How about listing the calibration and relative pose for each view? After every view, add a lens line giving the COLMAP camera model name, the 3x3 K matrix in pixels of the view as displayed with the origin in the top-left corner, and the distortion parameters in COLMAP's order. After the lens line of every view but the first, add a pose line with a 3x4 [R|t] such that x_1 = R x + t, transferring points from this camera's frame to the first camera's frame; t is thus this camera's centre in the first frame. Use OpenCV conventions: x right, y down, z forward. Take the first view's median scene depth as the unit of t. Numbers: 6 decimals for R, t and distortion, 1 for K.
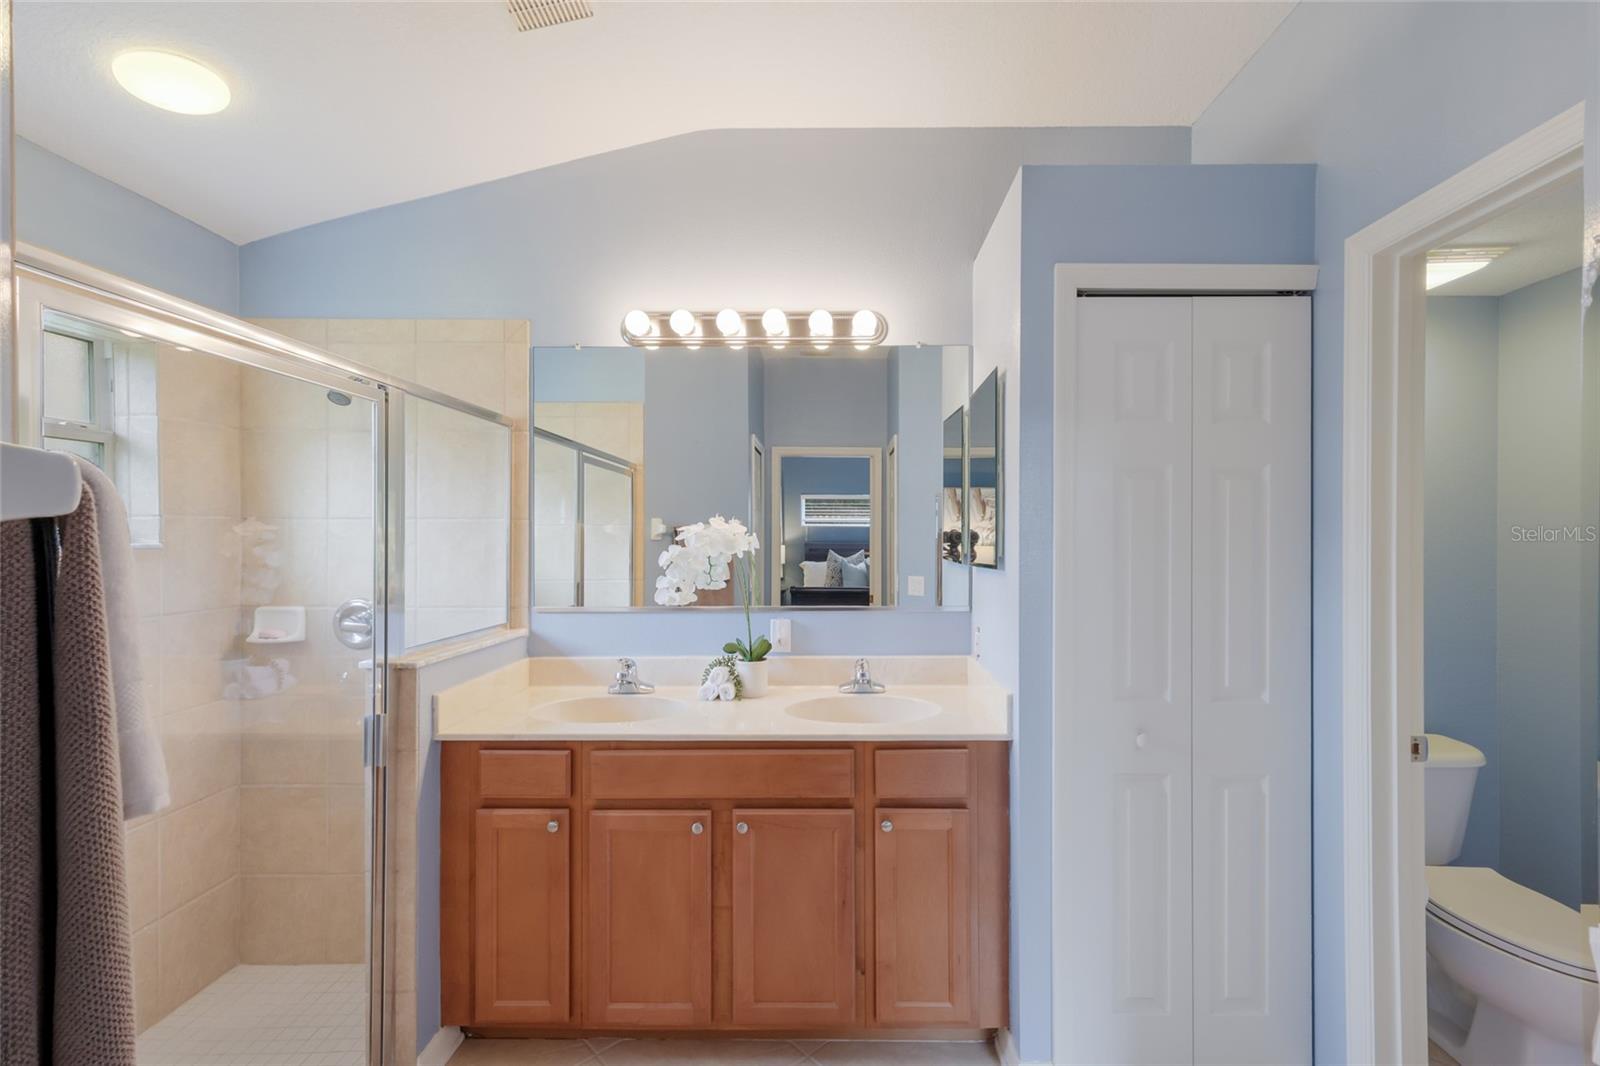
lens RADIAL K [[688.2, 0, 807.0], [0, 688.2, 539.2], [0, 0, 1]] dist [0.005609, 0.000492]
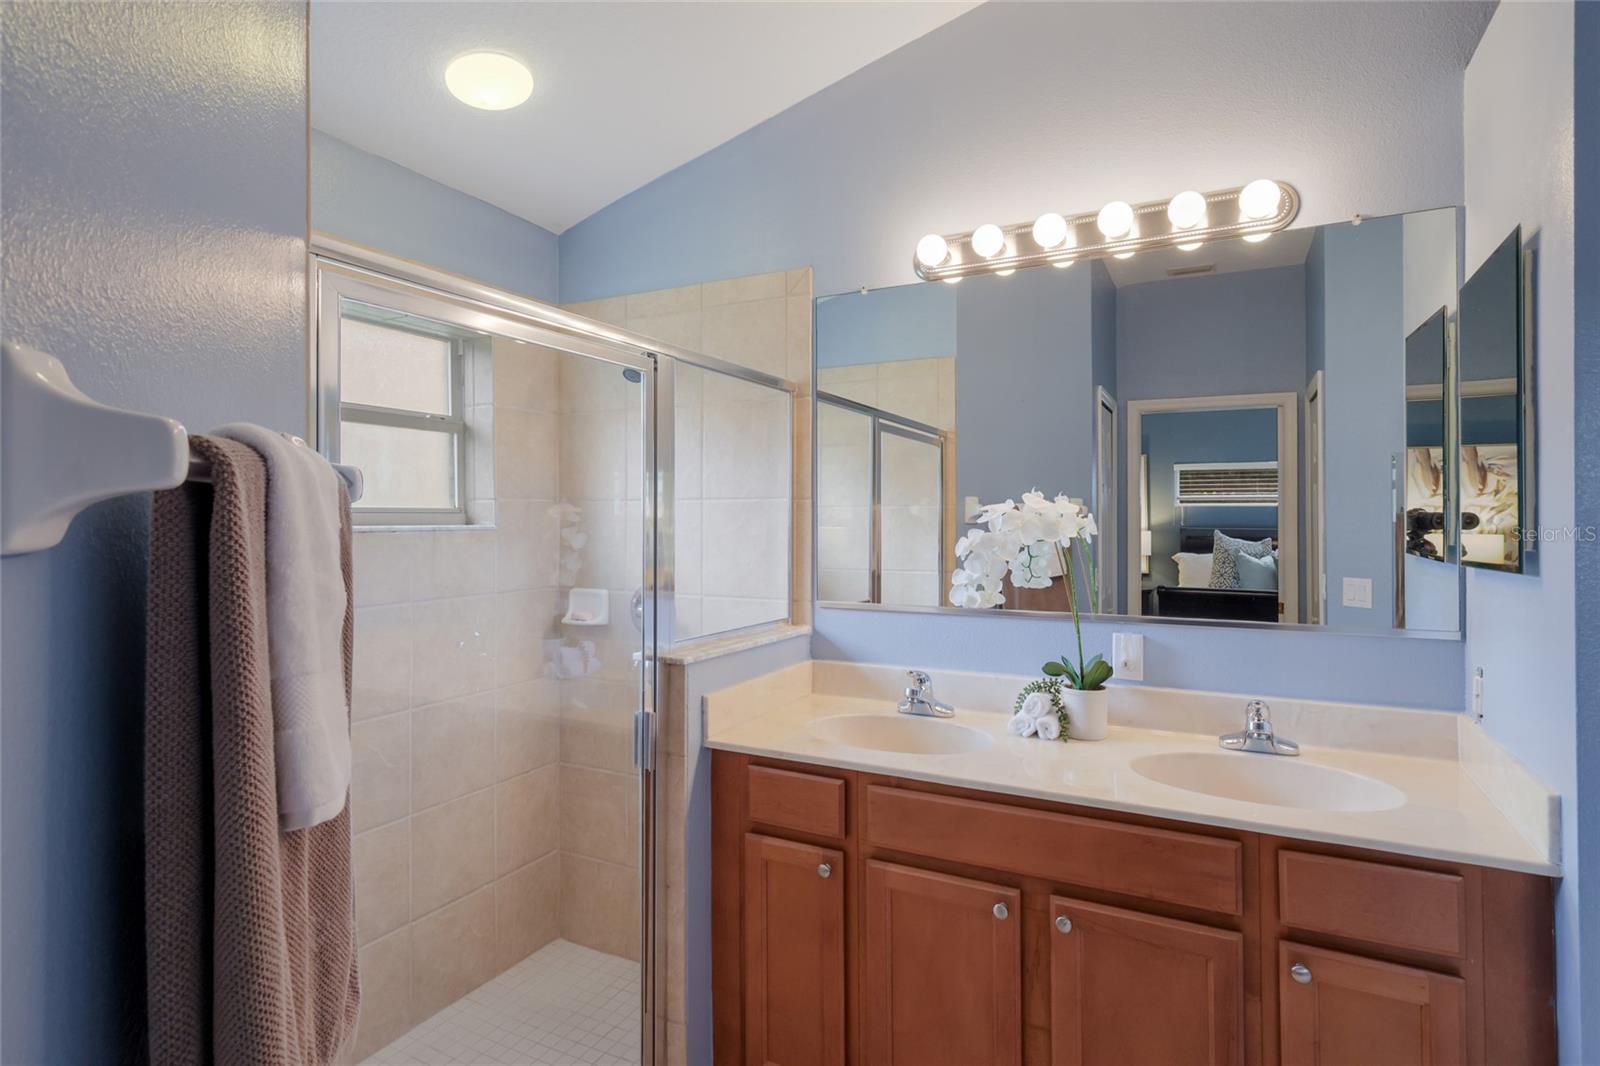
lens RADIAL K [[804.6, 0, 794.8], [0, 804.6, 514.2], [0, 0, 1]] dist [0.003274, 0.000580]
pose [[0.899056, -0.002939, -0.437824, 0.018981], [-0.002058, 0.999938, -0.010938, 0.001776], [0.437829, 0.010734, 0.898994, 0.100096]]
